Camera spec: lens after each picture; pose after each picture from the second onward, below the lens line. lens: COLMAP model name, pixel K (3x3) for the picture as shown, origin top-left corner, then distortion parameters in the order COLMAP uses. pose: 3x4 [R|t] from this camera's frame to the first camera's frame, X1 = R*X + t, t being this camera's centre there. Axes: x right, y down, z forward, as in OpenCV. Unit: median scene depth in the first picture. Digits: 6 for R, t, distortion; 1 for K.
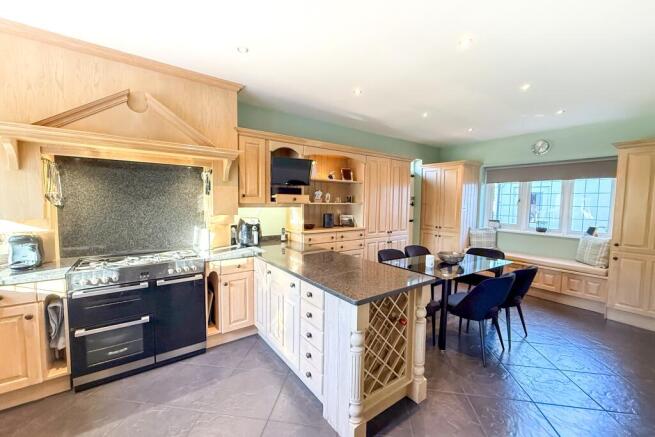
lens RADIAL K [[264.8, 0, 327.5], [0, 264.8, 218.5], [0, 0, 1]] dist [0.000349, 0.000016]
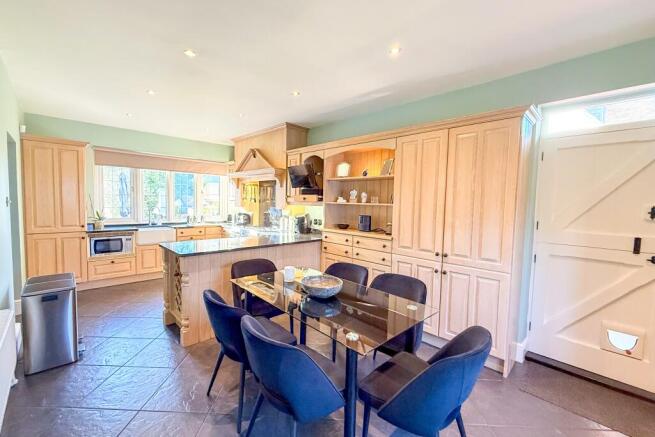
lens RADIAL K [[275.9, 0, 327.5], [0, 275.9, 218.5], [0, 0, 1]] dist [-0.000221, -0.000030]
pose [[0.141456, 0.054186, -0.988460, 0.927771], [-0.087983, 0.995238, 0.041966, -0.036943], [0.986027, 0.081032, 0.145550, 0.768413]]
